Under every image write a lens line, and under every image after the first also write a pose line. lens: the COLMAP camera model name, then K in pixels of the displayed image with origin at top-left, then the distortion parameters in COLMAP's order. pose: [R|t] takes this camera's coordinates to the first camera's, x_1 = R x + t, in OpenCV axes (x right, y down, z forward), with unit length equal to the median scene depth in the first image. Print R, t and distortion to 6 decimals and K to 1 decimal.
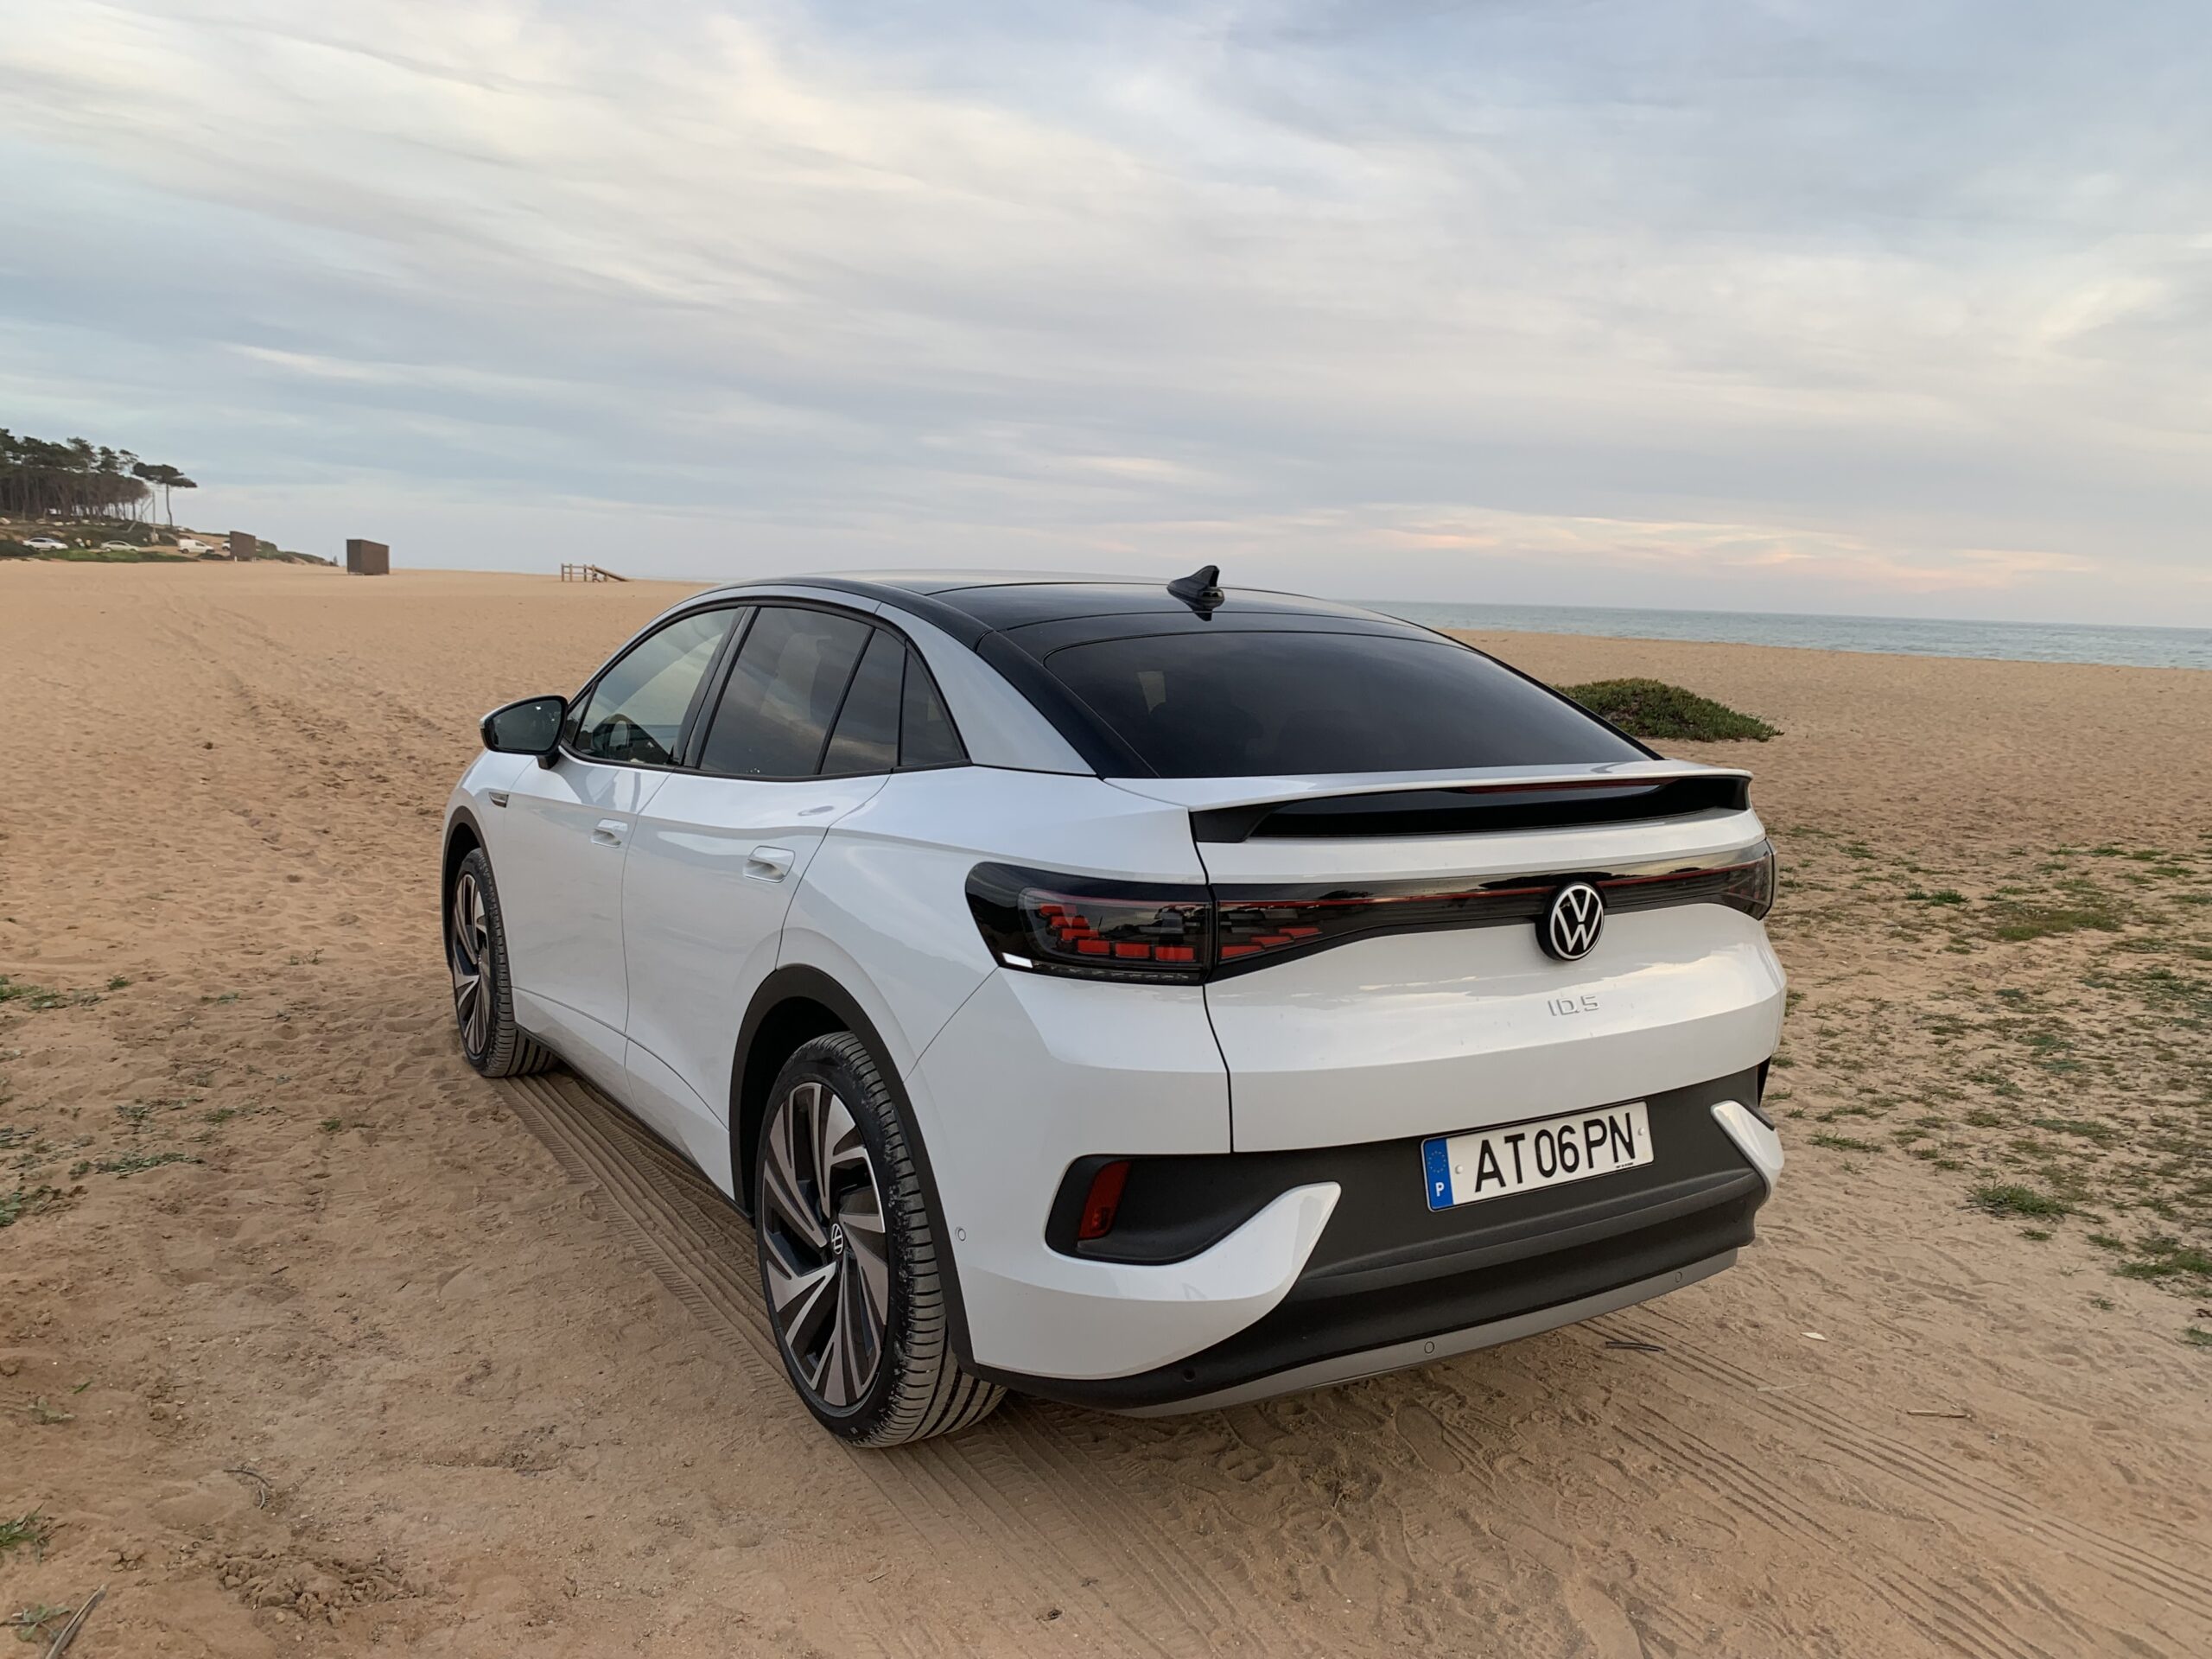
lens RADIAL K [[1689.3, 0, 1105.1], [0, 1689.3, 858.7], [0, 0, 1]] dist [0.000400, 0.001773]
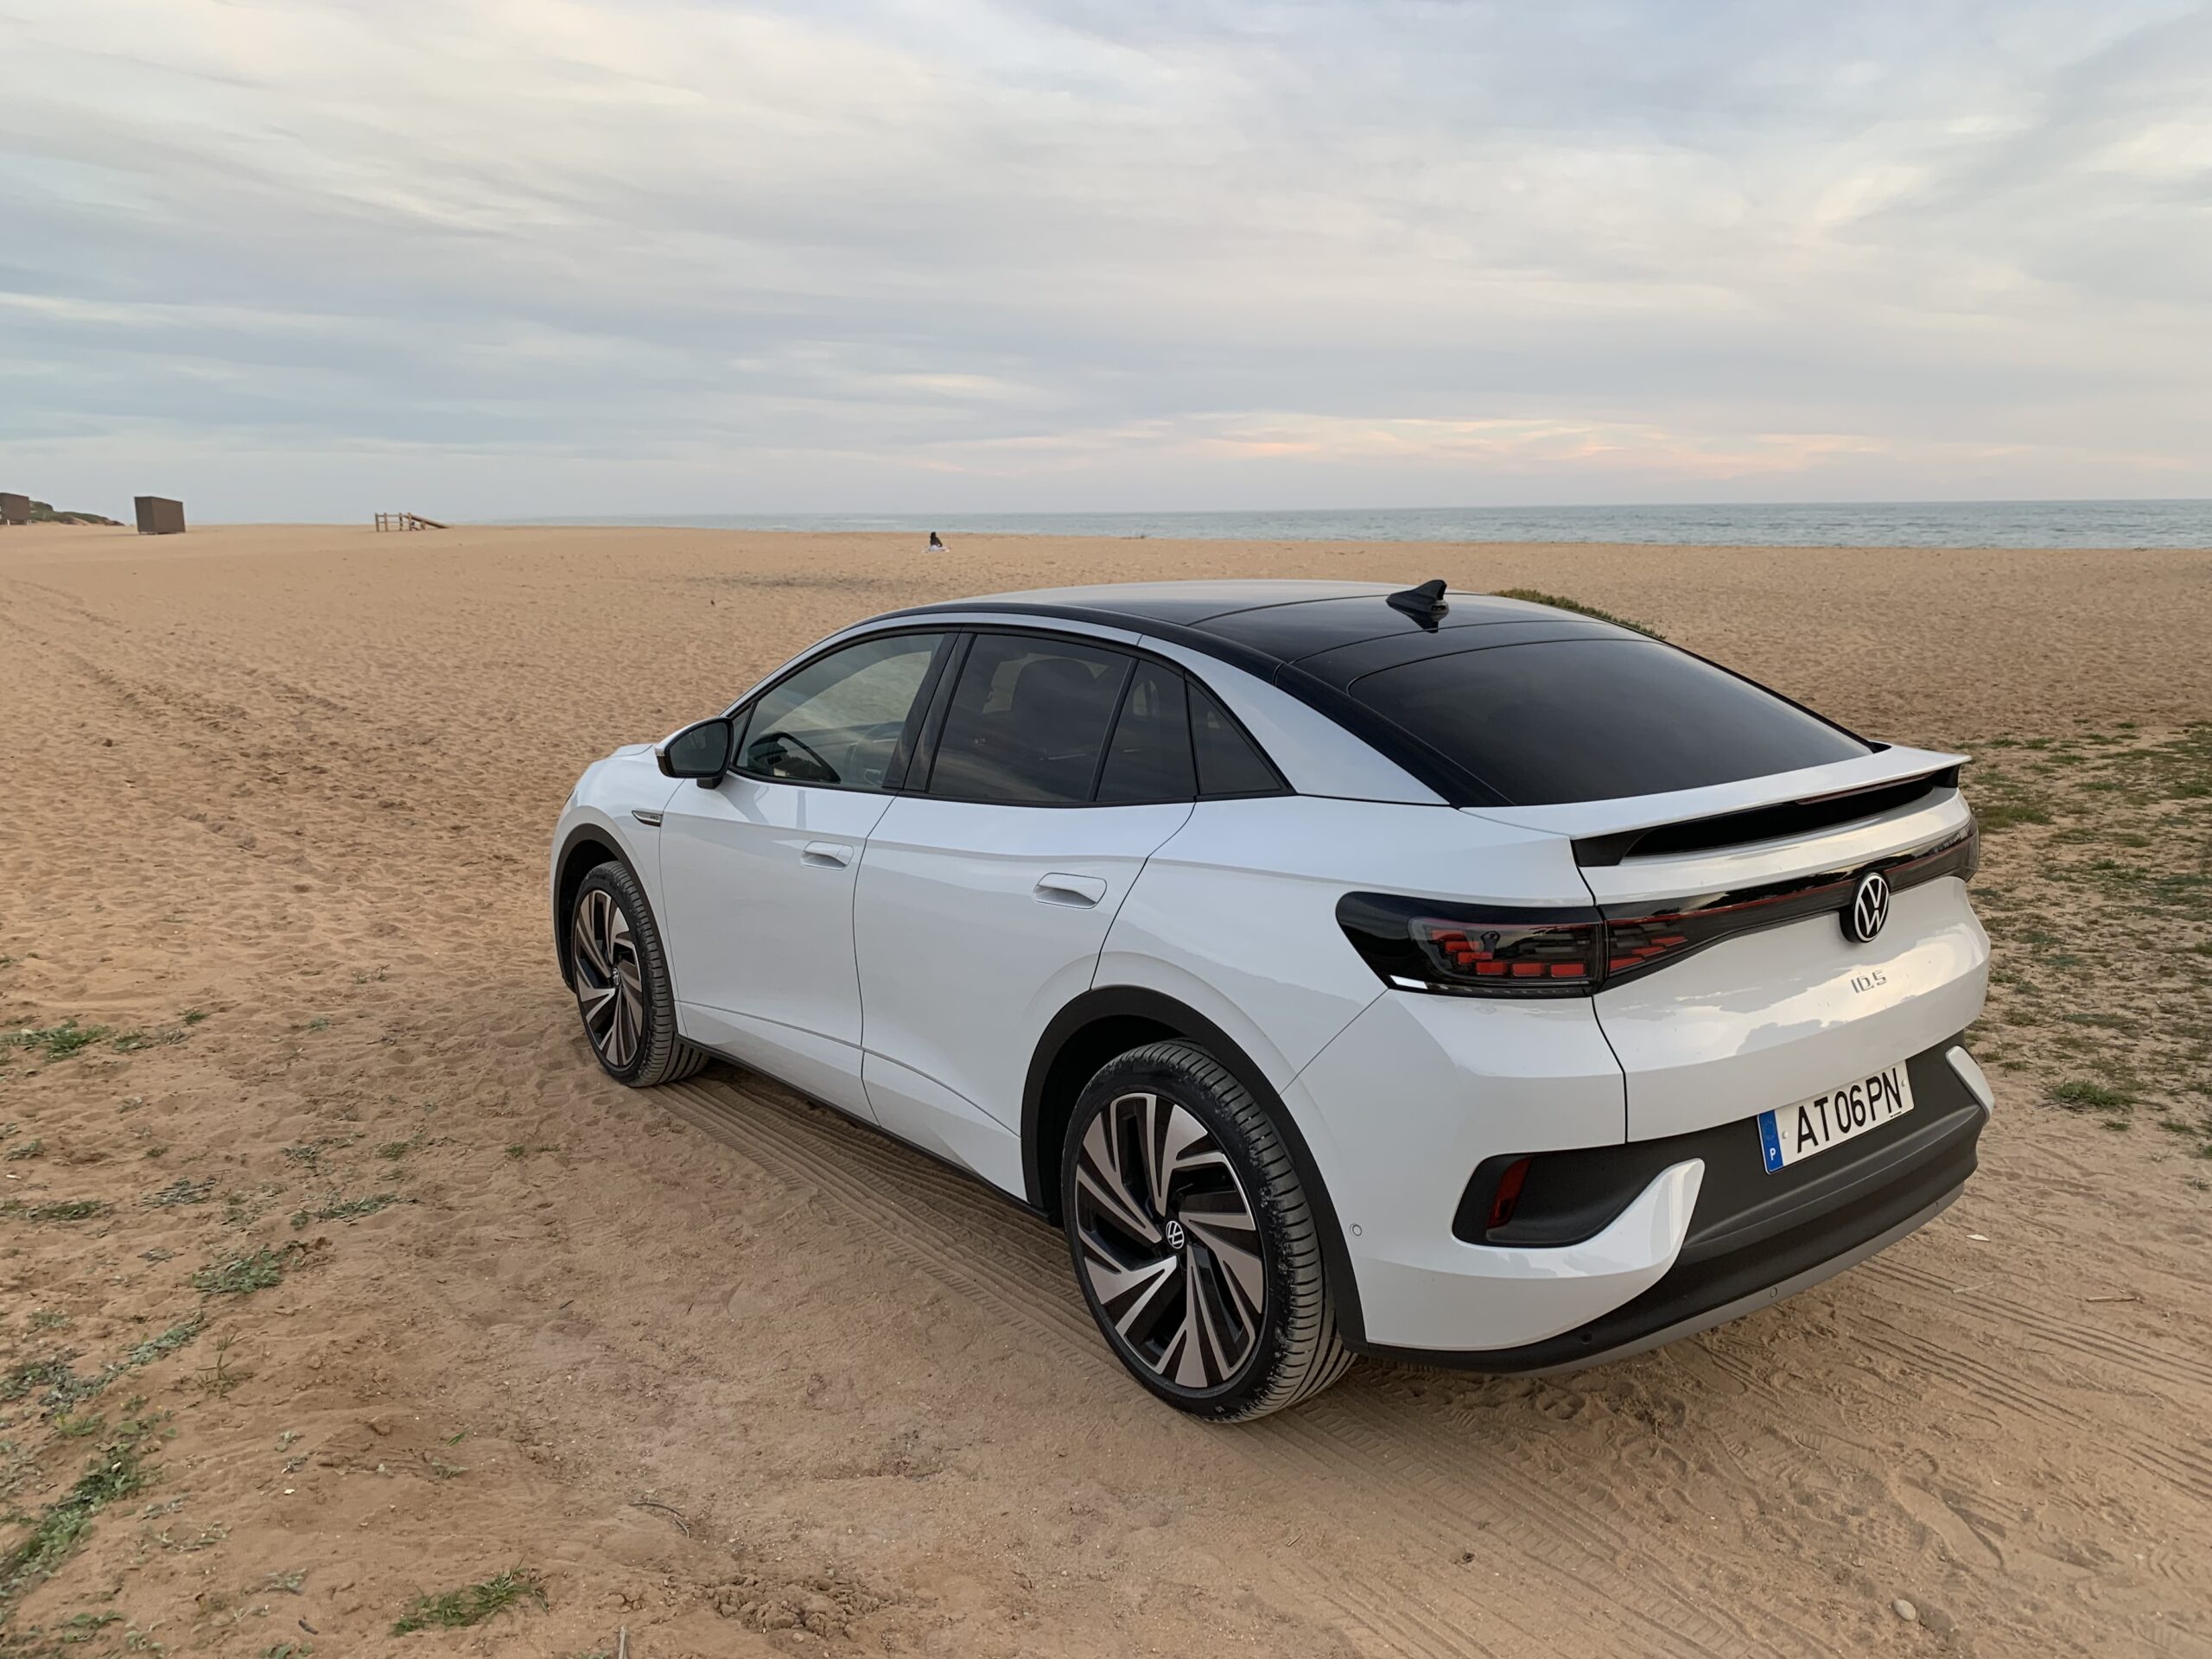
lens RADIAL K [[1692.8, 0, 1106.0], [0, 1692.8, 829.5], [0, 0, 1]] dist [0.001810, -0.002238]
pose [[0.992966, -0.064824, 0.099077, -0.236407], [0.061553, 0.997464, 0.035722, -0.061510], [-0.101142, -0.029373, 0.994438, -0.055025]]
